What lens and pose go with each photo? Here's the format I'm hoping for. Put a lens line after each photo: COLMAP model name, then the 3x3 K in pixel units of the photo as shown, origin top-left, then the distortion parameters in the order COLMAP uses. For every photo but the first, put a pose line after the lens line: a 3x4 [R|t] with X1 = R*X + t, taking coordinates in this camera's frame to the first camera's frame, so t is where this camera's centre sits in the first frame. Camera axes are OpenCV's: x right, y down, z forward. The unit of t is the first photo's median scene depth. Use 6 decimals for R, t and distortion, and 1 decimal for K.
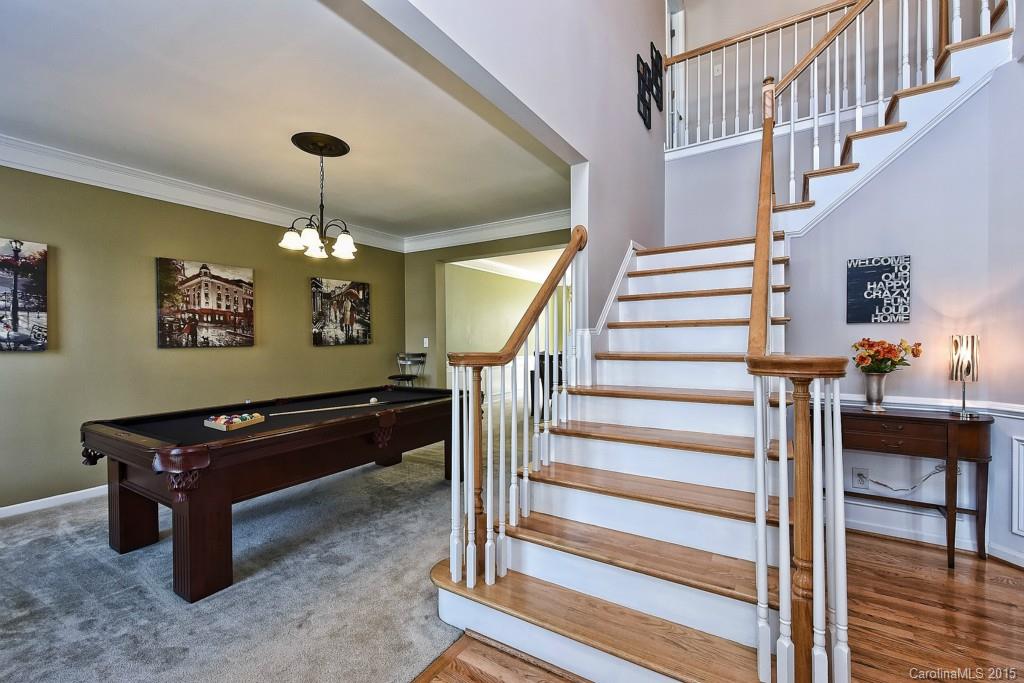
lens RADIAL K [[431.0, 0, 512.4], [0, 431.0, 342.5], [0, 0, 1]] dist [0.000137, 0.000025]
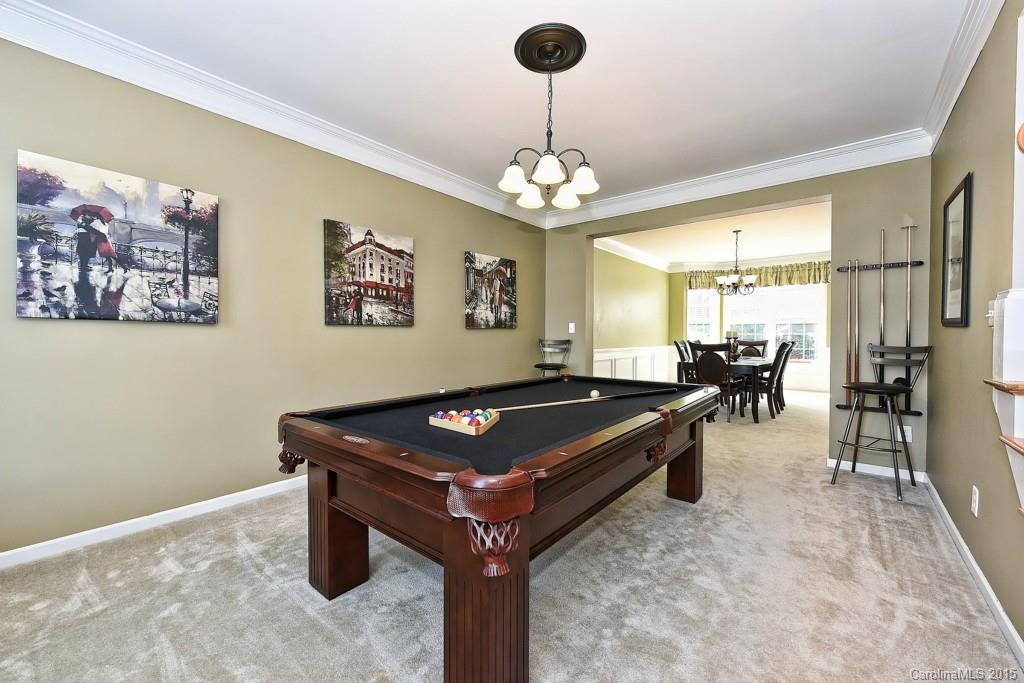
lens RADIAL K [[401.0, 0, 512.0], [0, 401.0, 341.5], [0, 0, 1]] dist [0.001563, -0.000083]
pose [[0.991974, 0.013379, -0.125732, -0.328933], [-0.012064, 0.999864, 0.011211, 0.030547], [0.125864, -0.009605, 0.992001, 0.236561]]
